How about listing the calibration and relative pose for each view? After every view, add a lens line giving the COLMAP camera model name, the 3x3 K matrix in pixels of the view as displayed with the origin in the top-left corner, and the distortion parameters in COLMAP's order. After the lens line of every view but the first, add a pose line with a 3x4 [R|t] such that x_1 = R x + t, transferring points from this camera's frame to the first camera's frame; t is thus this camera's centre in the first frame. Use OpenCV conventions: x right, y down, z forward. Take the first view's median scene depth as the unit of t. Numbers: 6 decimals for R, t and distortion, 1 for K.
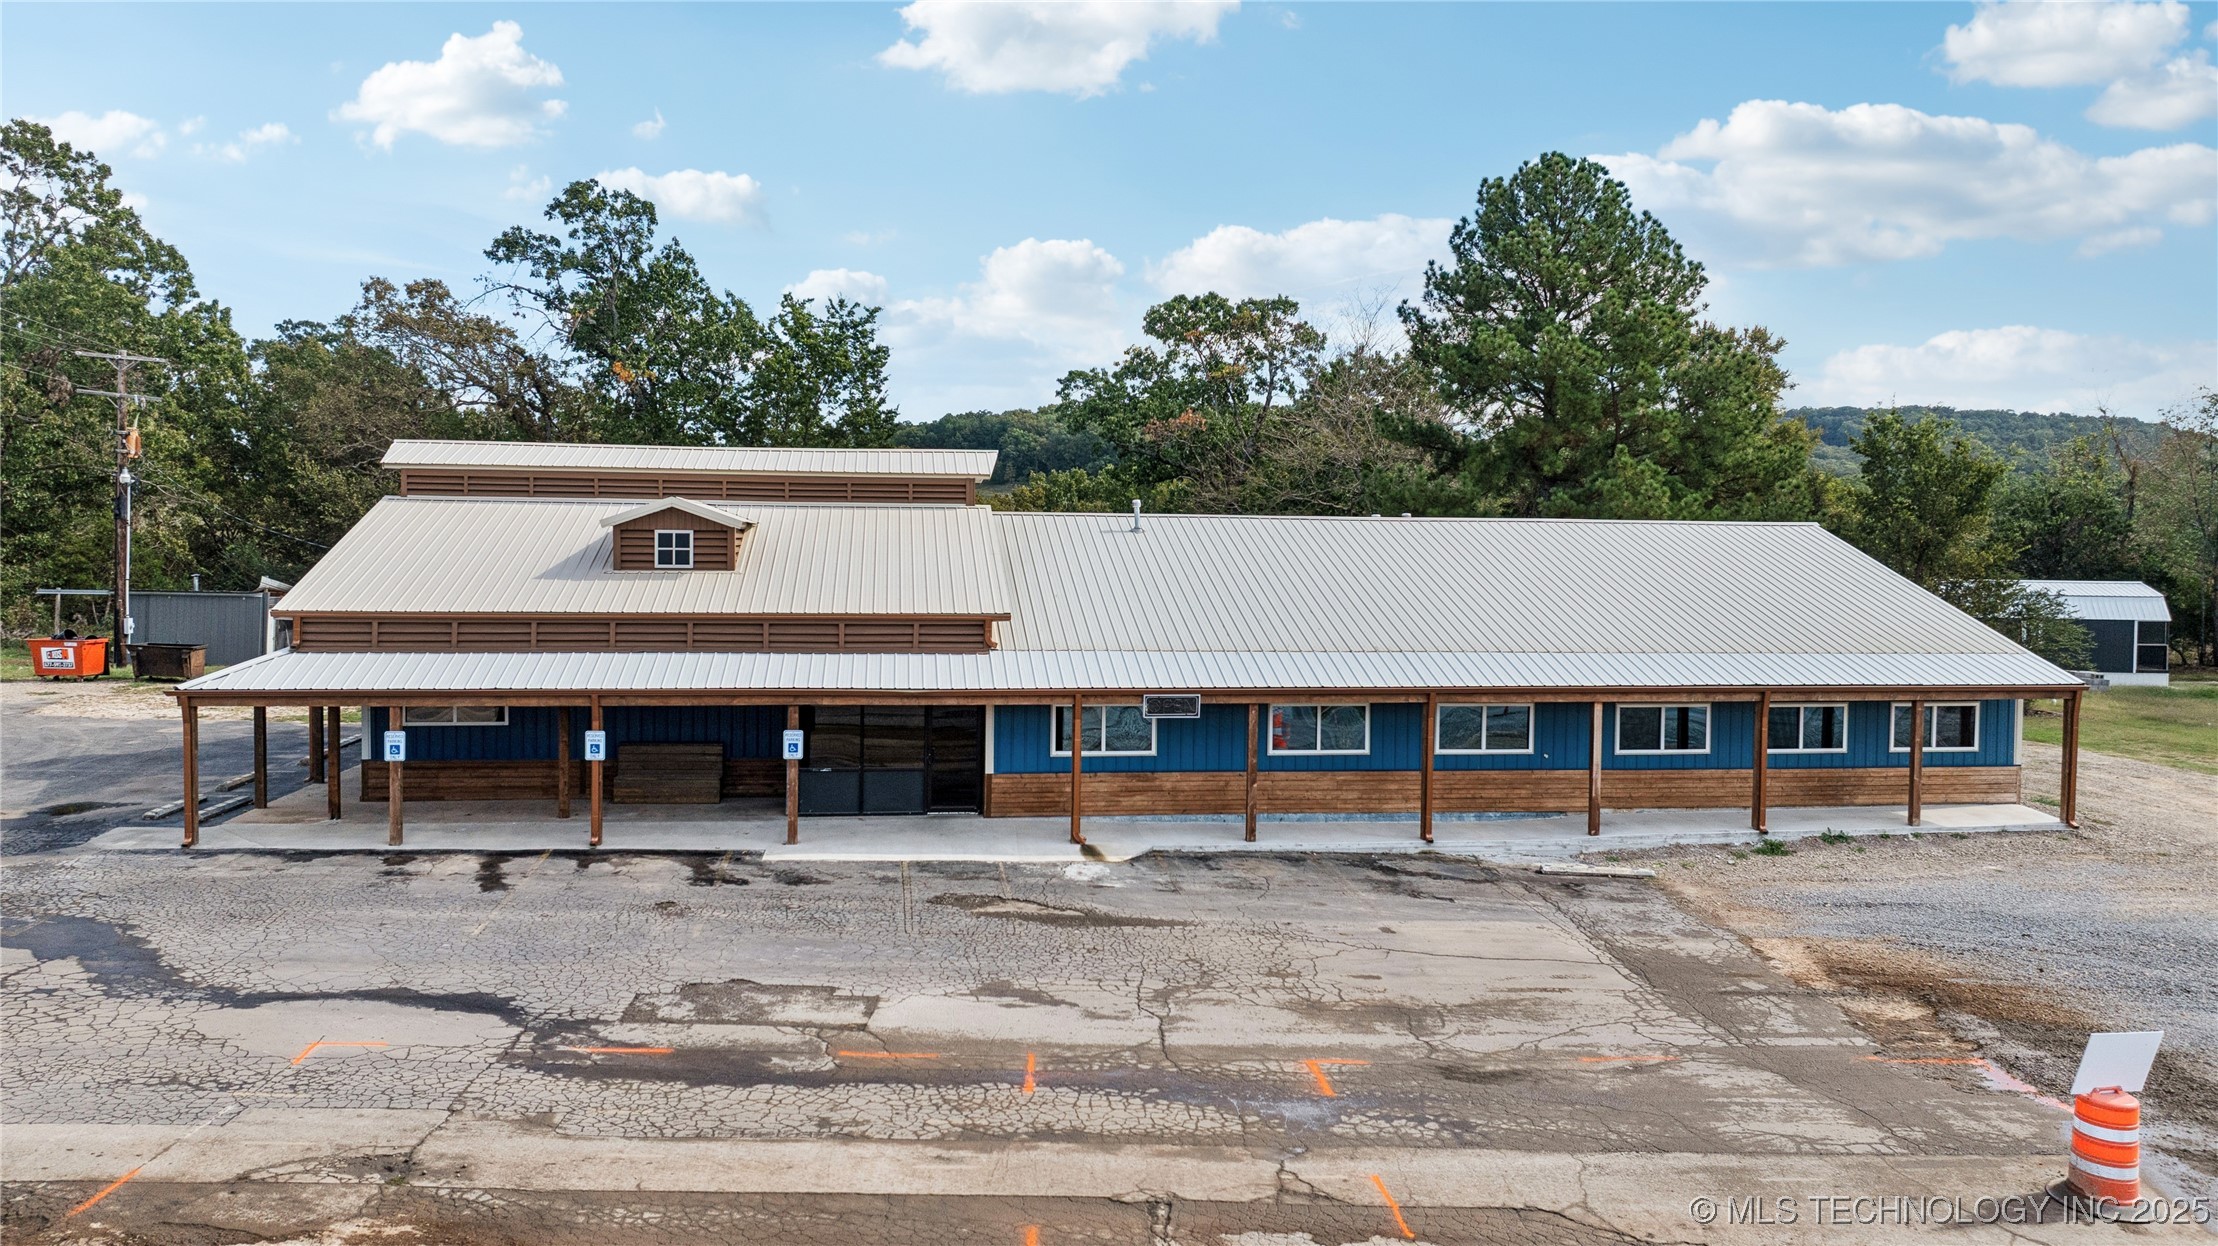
lens RADIAL K [[1591.3, 0, 1113.2], [0, 1591.3, 587.7], [0, 0, 1]] dist [-0.015068, -0.001079]
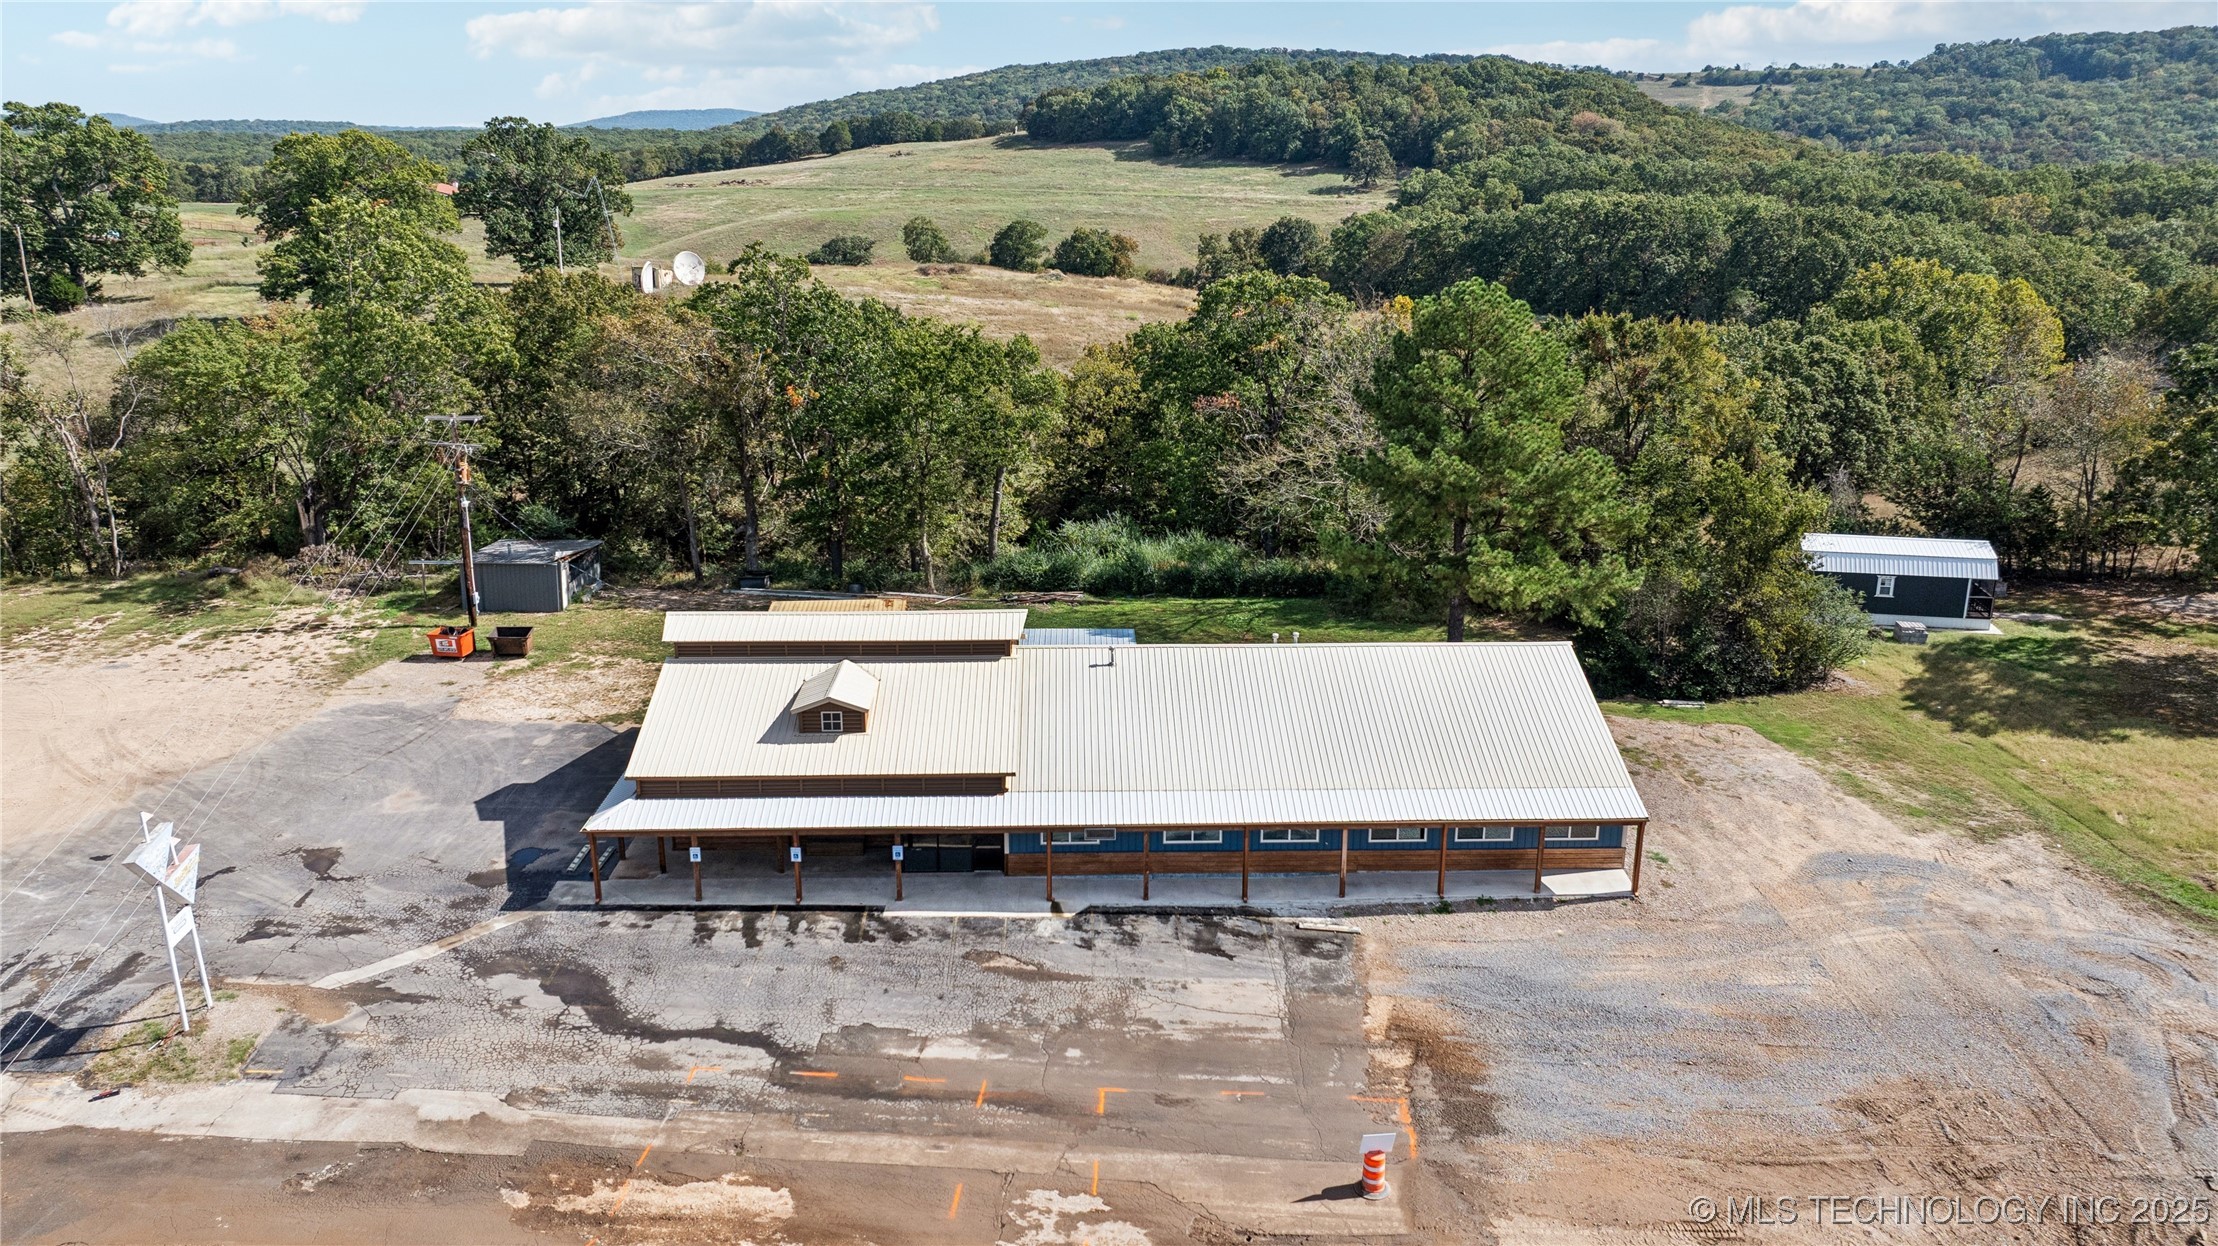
lens RADIAL K [[1589.6, 0, 1118.8], [0, 1589.6, 626.1], [0, 0, 1]] dist [-0.012052, -0.000297]
pose [[0.994198, 0.020839, -0.105525, 0.237967], [0.006124, 0.968494, 0.248961, -0.592705], [0.107388, -0.248163, 0.962747, -0.678674]]
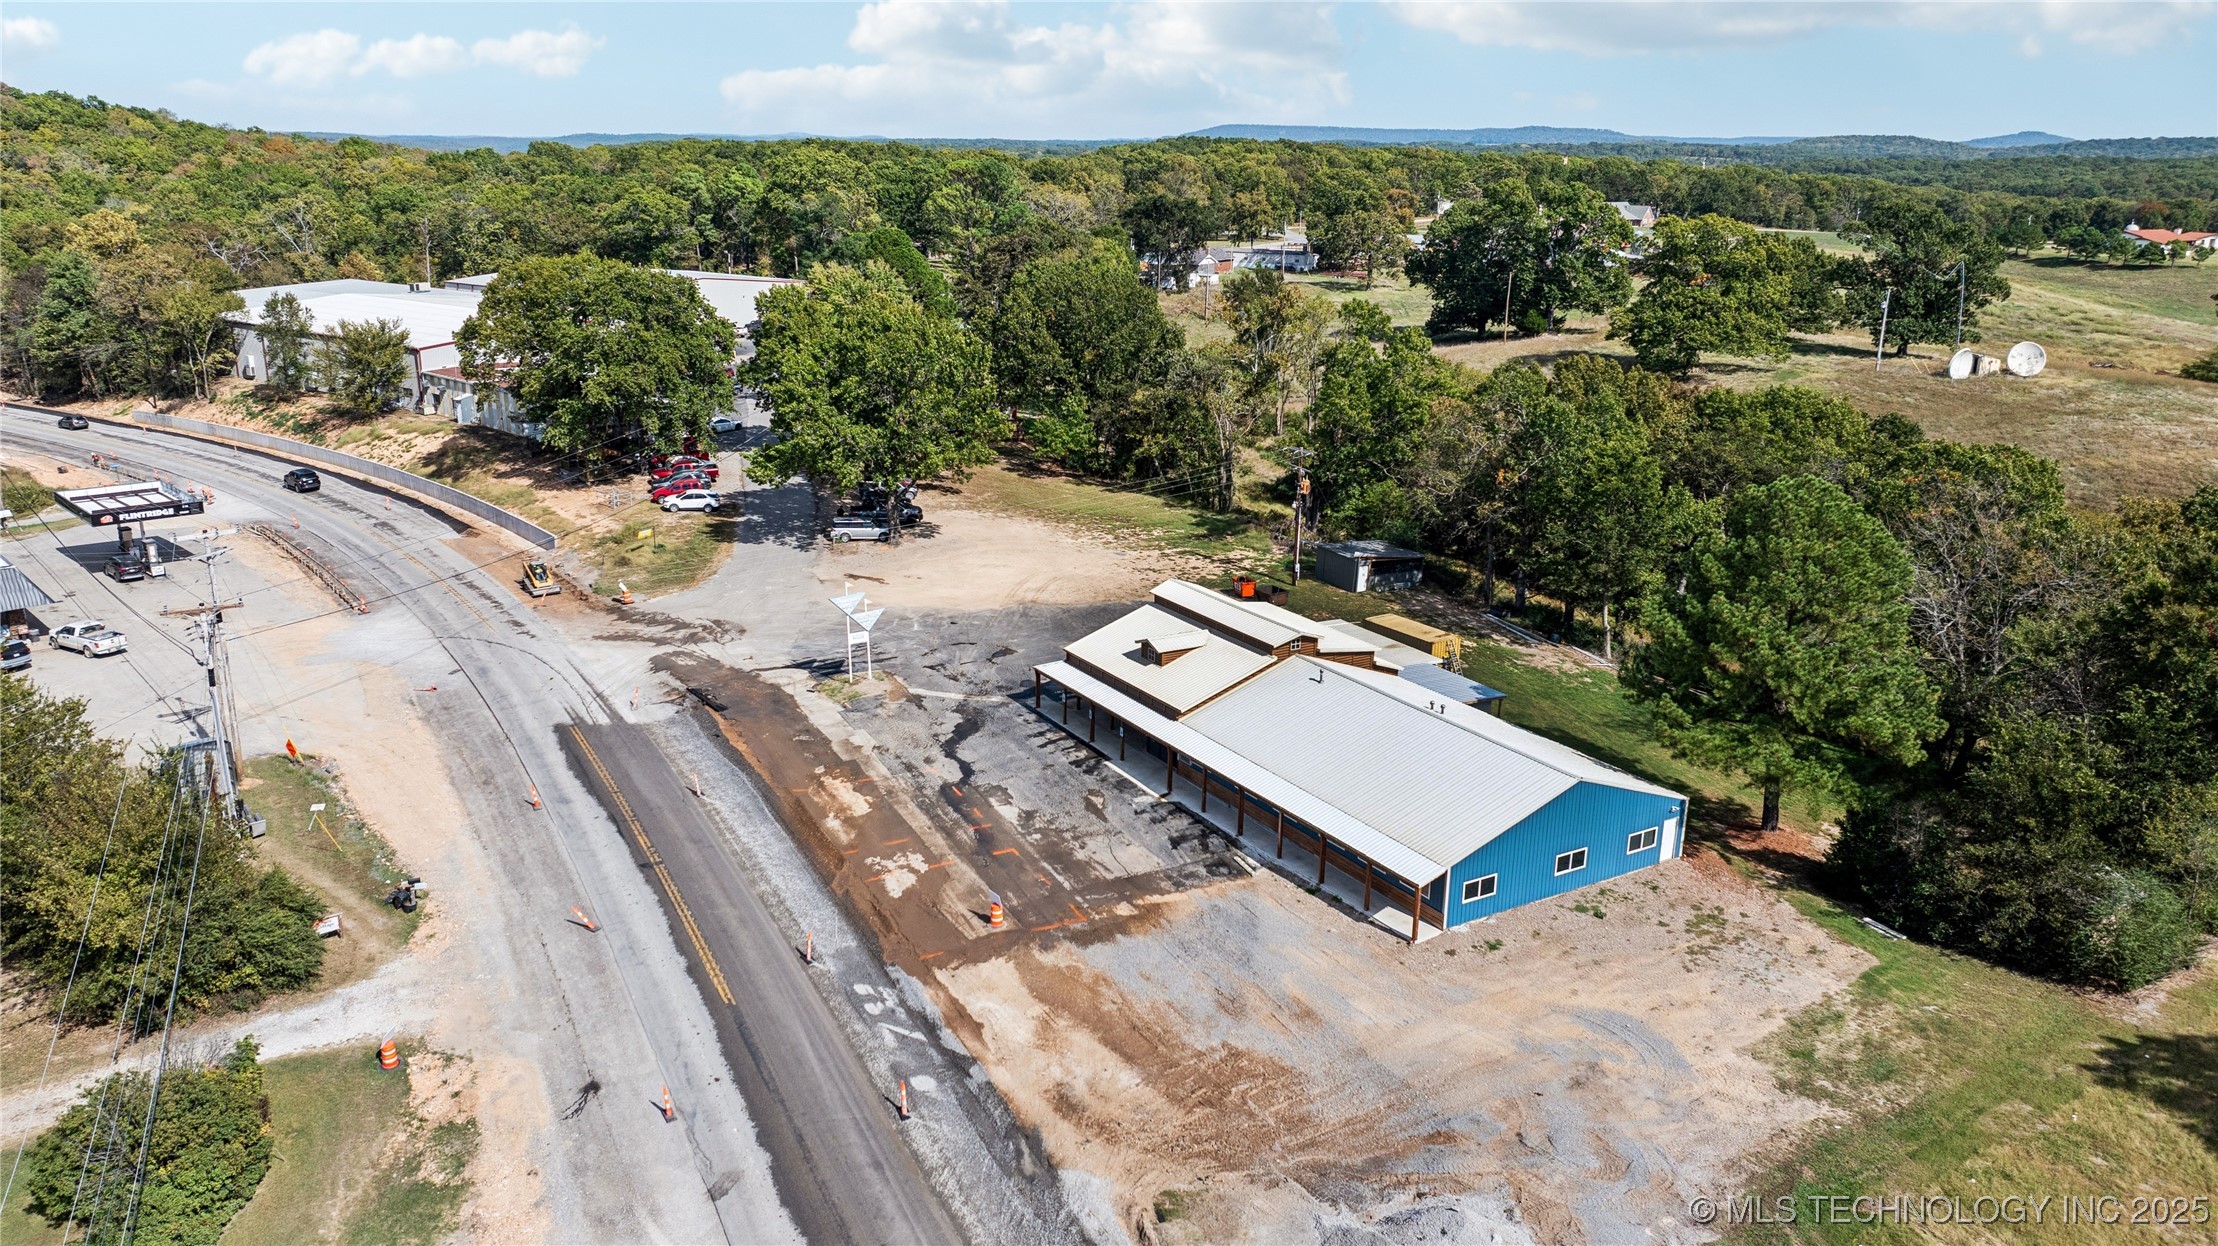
lens RADIAL K [[1561.0, 0, 1109.0], [0, 1561.0, 623.0], [0, 0, 1]] dist [-0.007581, -0.000162]
pose [[0.400614, 0.256916, -0.879490, 2.405722], [-0.043188, 0.964111, 0.261962, -0.902155], [0.915228, -0.066962, 0.397332, -0.268647]]
